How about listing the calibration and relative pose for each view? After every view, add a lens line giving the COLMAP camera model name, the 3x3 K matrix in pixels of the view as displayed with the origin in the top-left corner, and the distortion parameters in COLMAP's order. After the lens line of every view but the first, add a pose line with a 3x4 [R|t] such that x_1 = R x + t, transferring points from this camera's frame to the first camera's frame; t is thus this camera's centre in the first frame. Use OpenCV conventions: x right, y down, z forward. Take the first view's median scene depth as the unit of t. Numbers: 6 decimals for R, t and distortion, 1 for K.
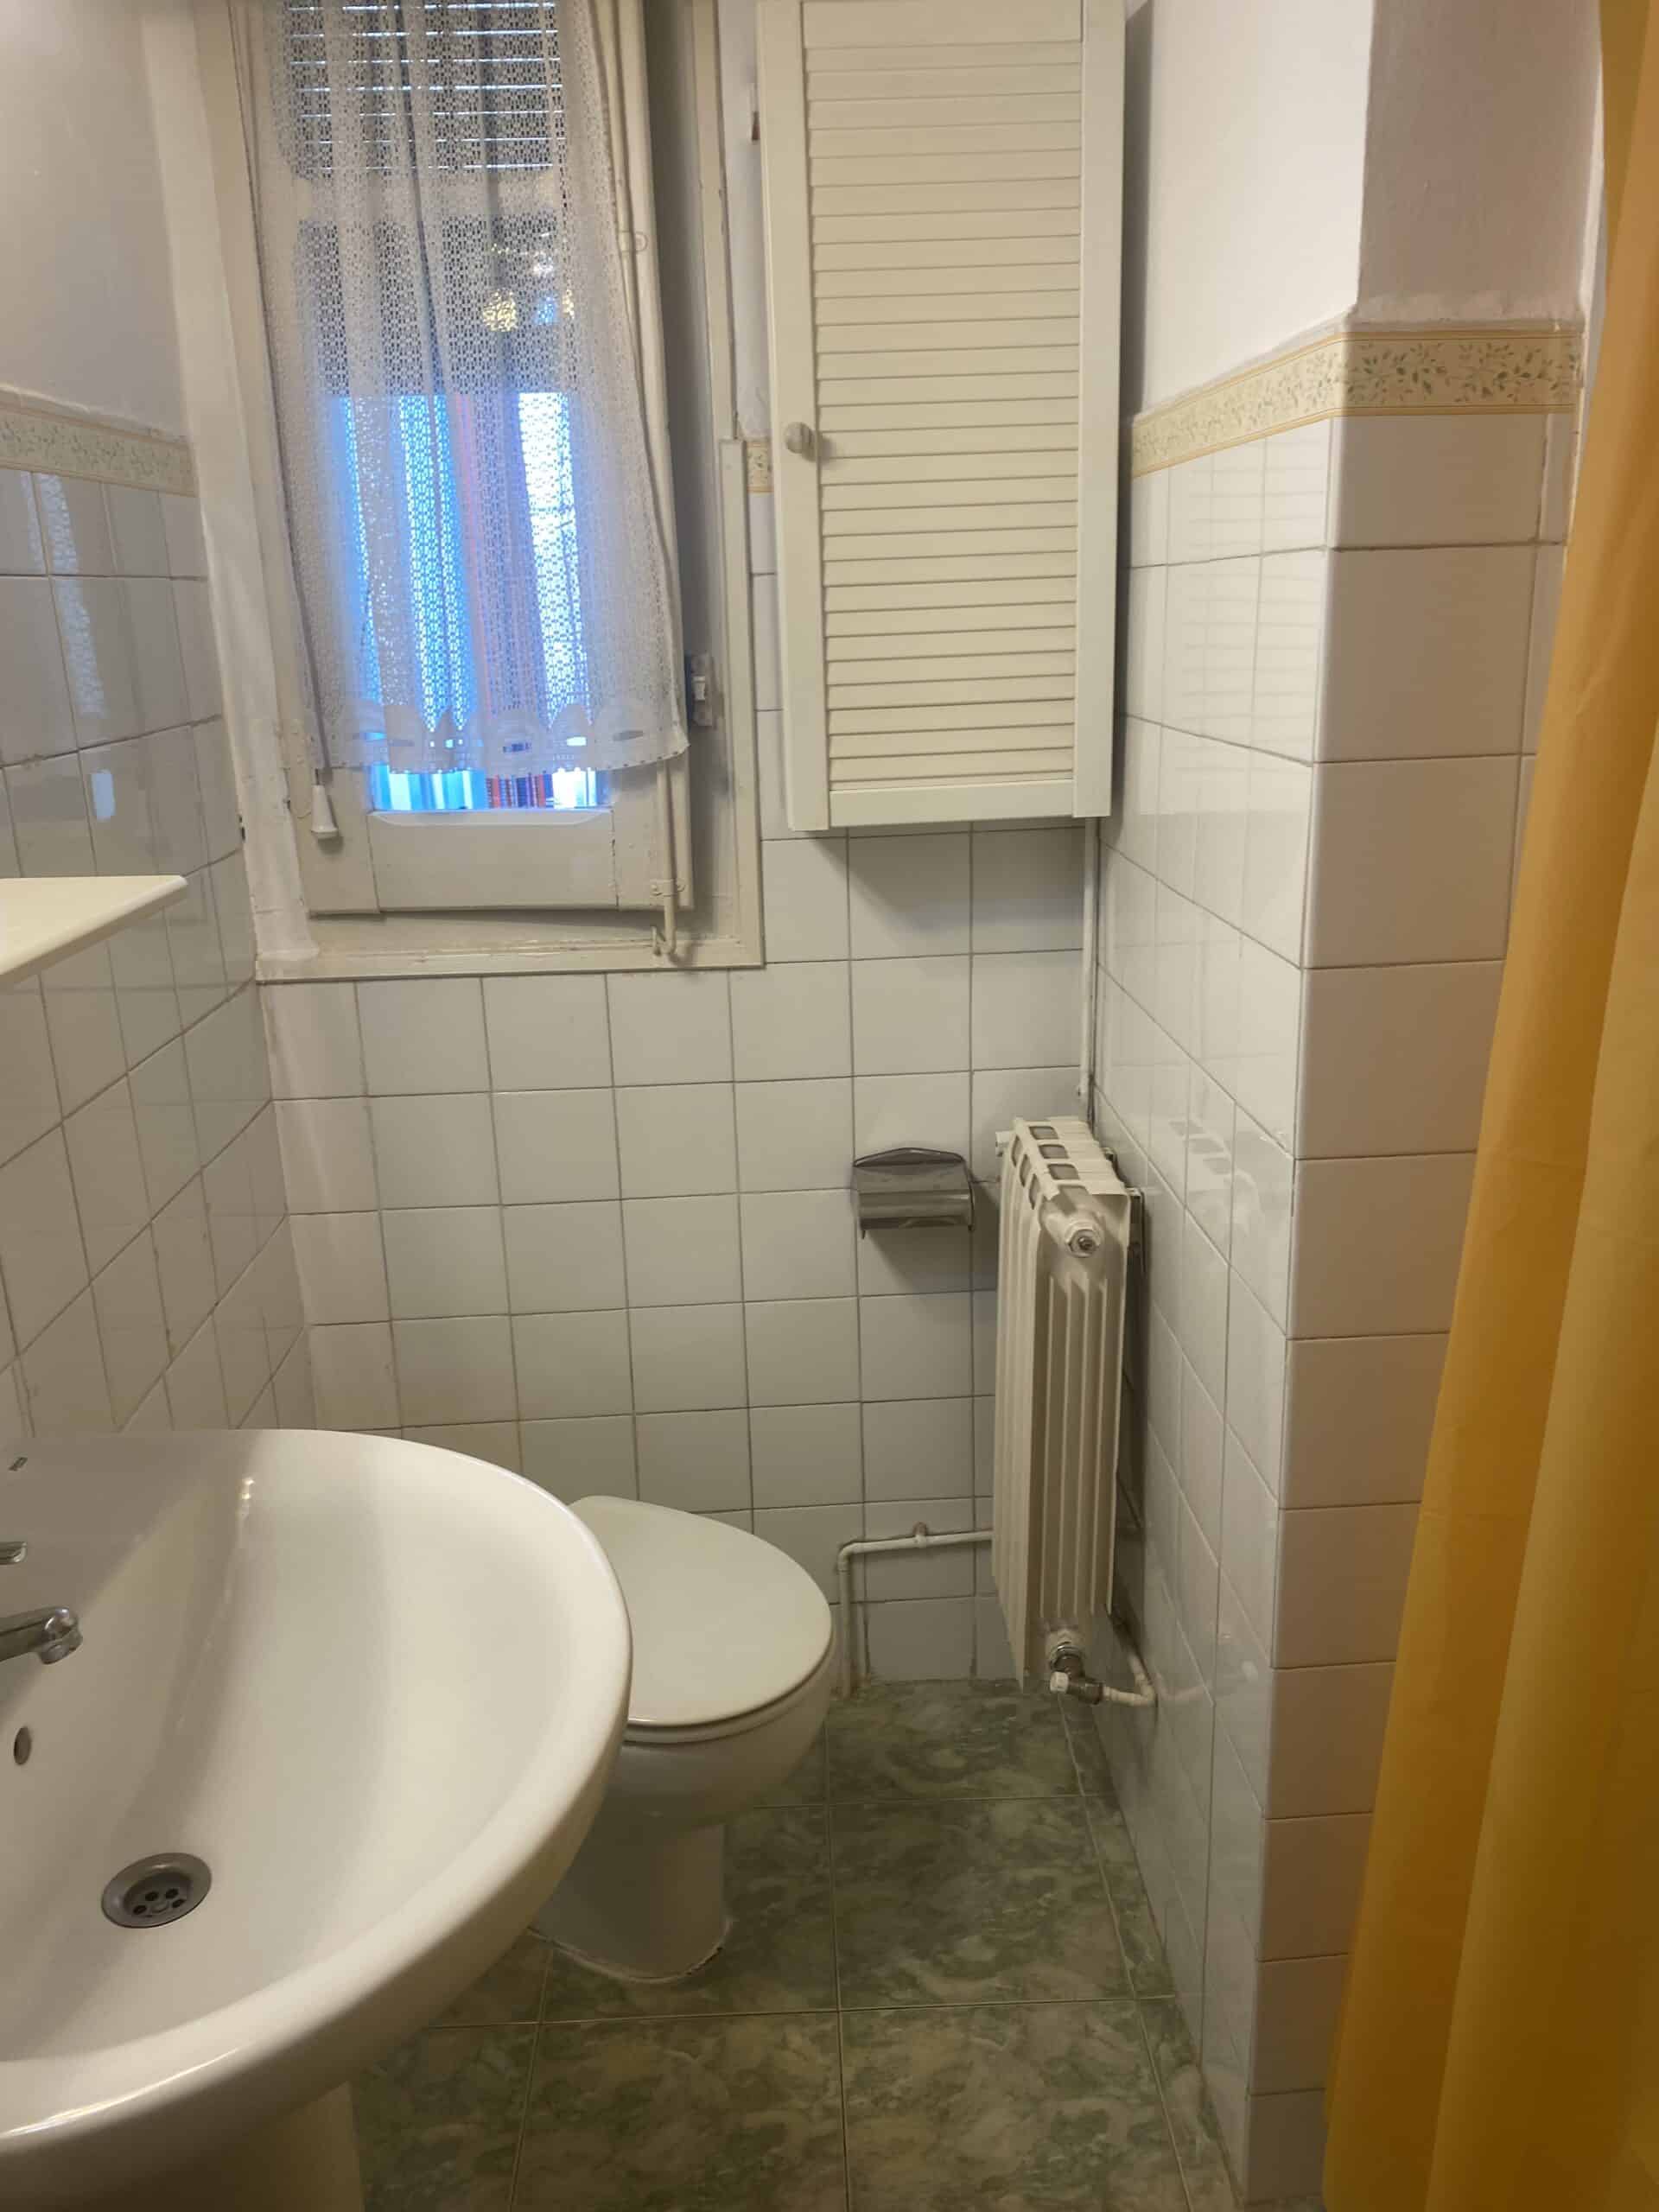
lens RADIAL K [[1713.4, 0, 829.5], [0, 1713.4, 1106.0], [0, 0, 1]] dist [0.073710, -0.120749]
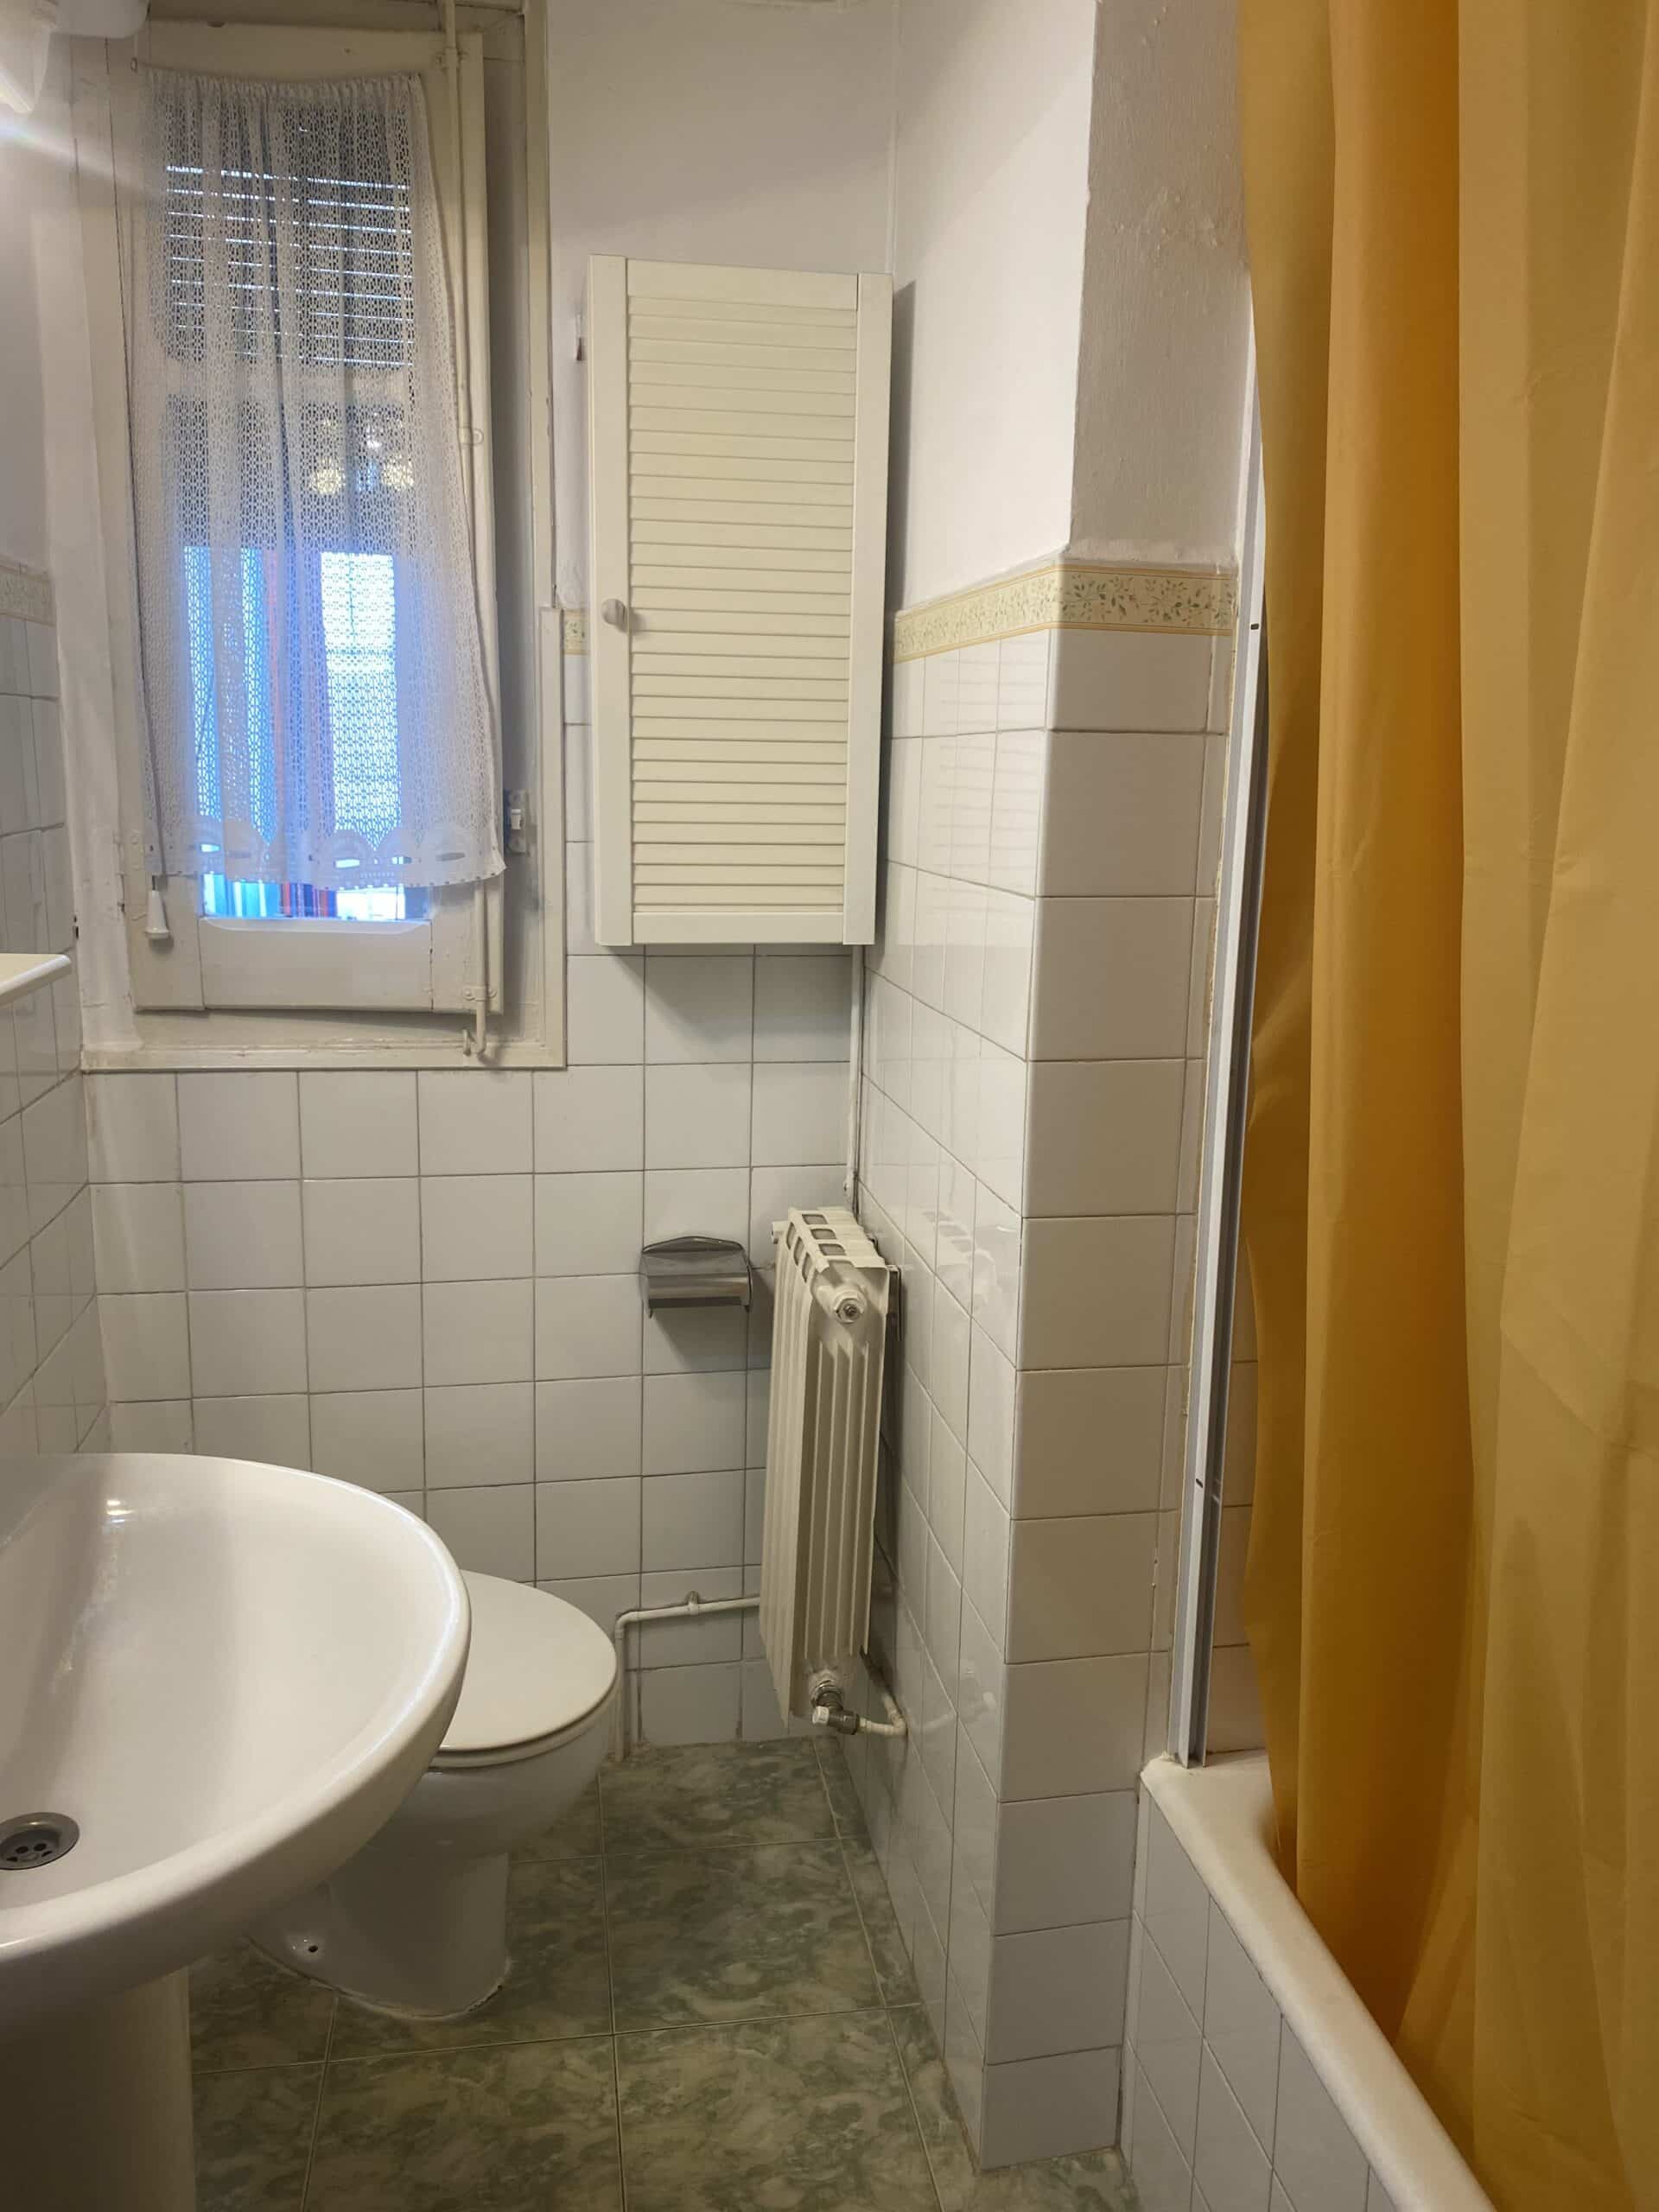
lens RADIAL K [[1672.9, 0, 829.5], [0, 1672.9, 1106.0], [0, 0, 1]] dist [0.077092, -0.101158]
pose [[0.990161, 0.022575, 0.138101, -0.020647], [-0.011263, 0.996556, -0.082148, 0.034067], [-0.139480, 0.079785, 0.987005, -0.104747]]
